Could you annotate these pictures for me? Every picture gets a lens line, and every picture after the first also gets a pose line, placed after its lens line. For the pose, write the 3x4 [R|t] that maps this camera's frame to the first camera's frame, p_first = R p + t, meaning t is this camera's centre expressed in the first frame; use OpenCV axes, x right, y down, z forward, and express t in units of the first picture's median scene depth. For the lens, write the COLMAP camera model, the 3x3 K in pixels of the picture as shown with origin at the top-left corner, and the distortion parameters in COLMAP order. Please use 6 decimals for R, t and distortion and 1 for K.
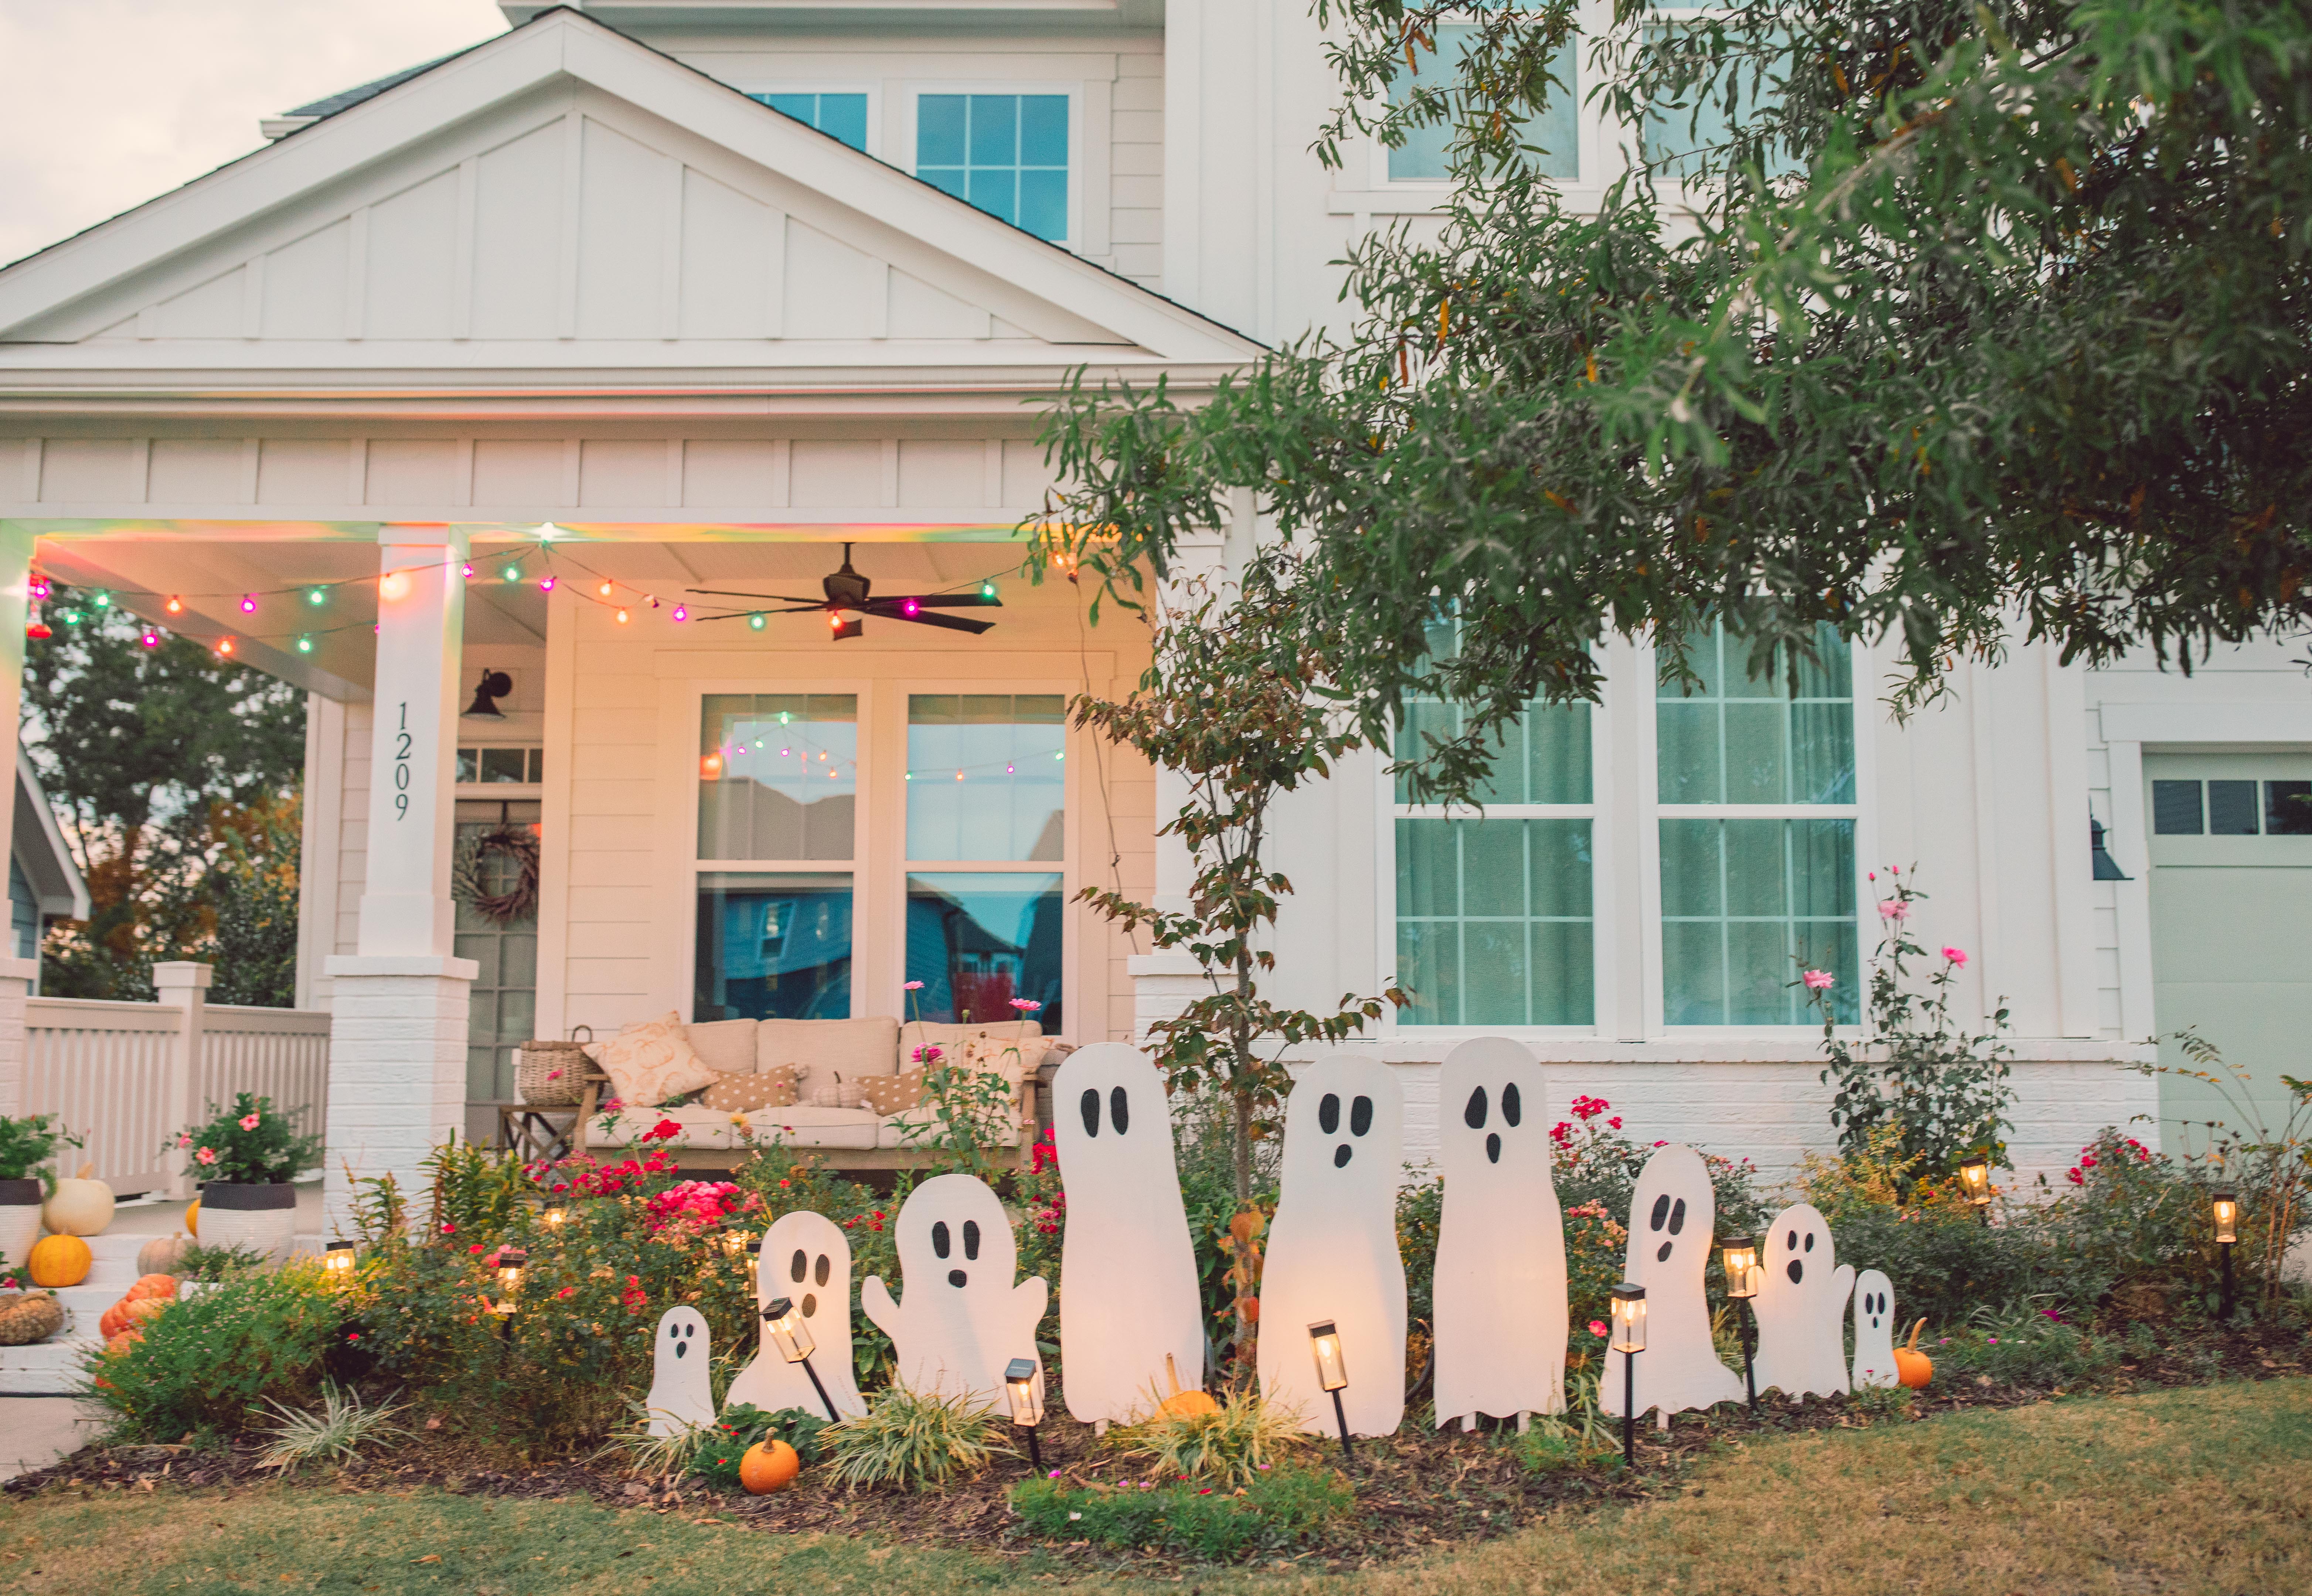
lens RADIAL K [[2286.1, 0, 1177.9], [0, 2286.1, 781.9], [0, 0, 1]] dist [-0.009104, 0.000000]
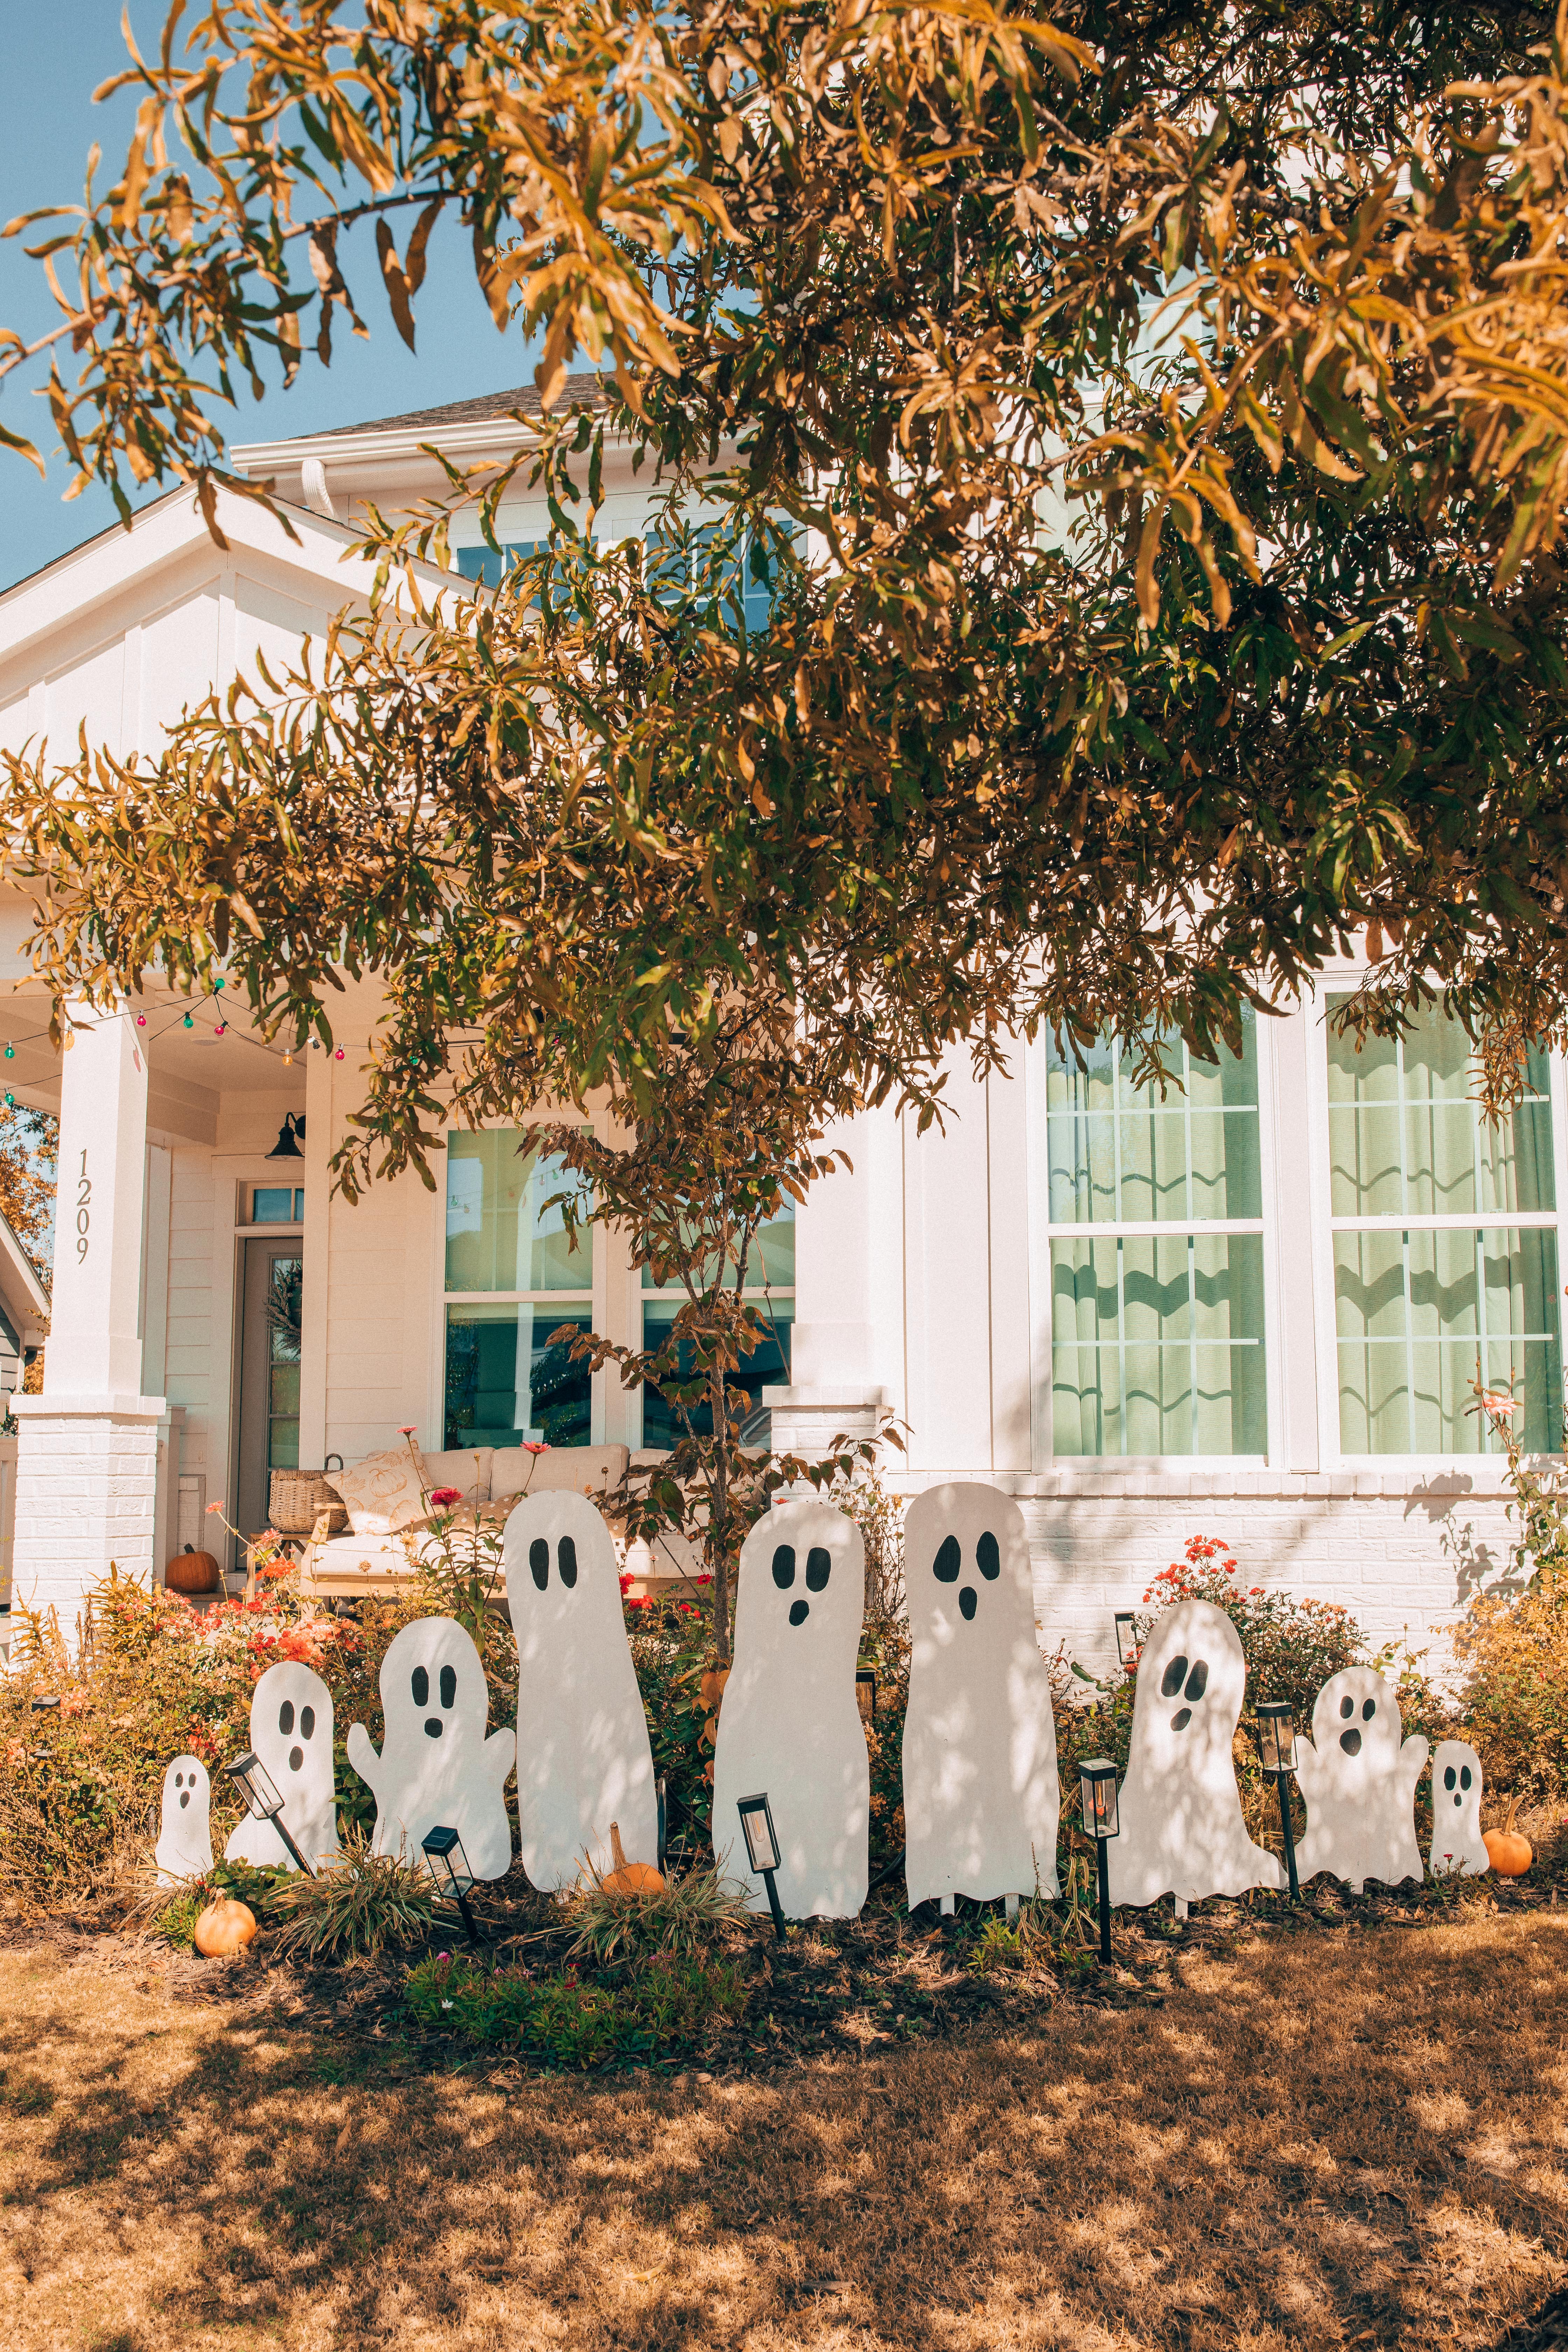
lens RADIAL K [[2156.2, 0, 802.6], [0, 2156.2, 1189.2], [0, 0, 1]] dist [-0.004255, 0.000000]
pose [[0.982362, -0.027190, -0.185003, 0.224242], [0.026239, 0.999627, -0.007586, -0.001146], [0.185141, 0.002598, 0.982709, 0.133467]]
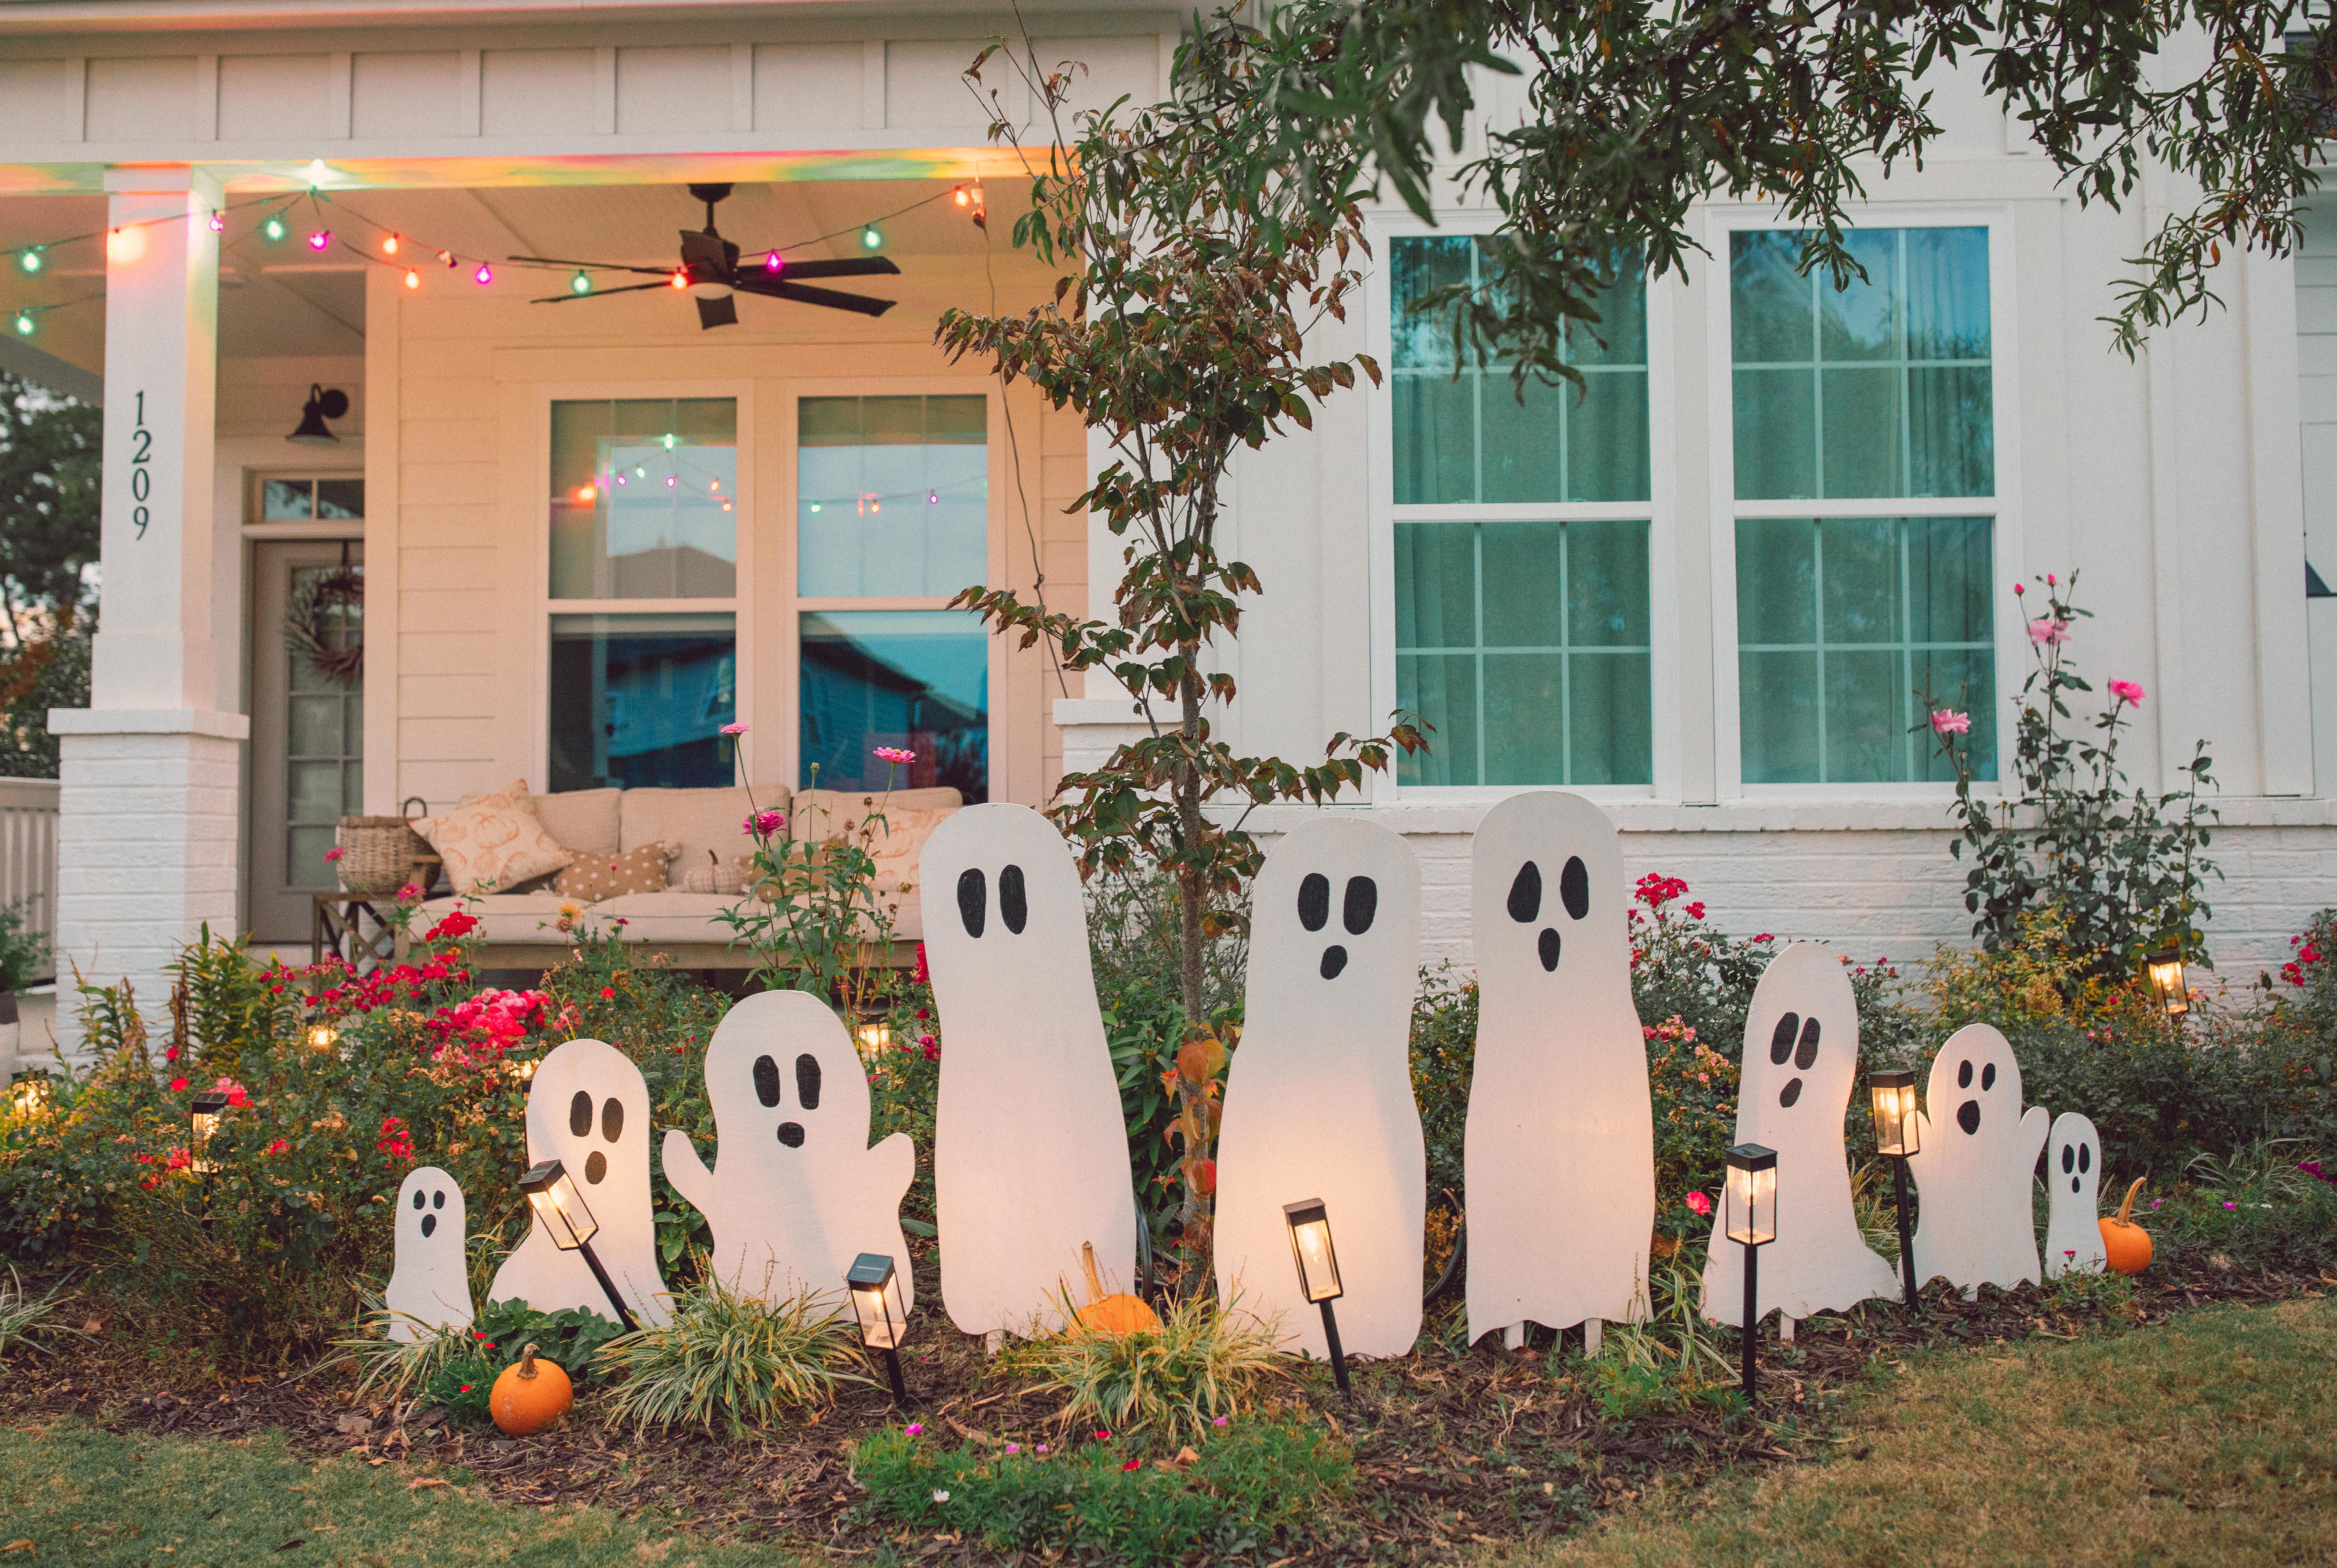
lens RADIAL K [[2338.9, 0, 1046.3], [0, 2338.9, 702.0], [0, 0, 1]] dist [-0.010611, 0.000000]
pose [[0.998913, -0.009228, -0.045689, 0.016652], [0.012036, 0.998030, 0.061568, 0.036747], [0.045031, -0.062051, 0.997057, 0.270724]]
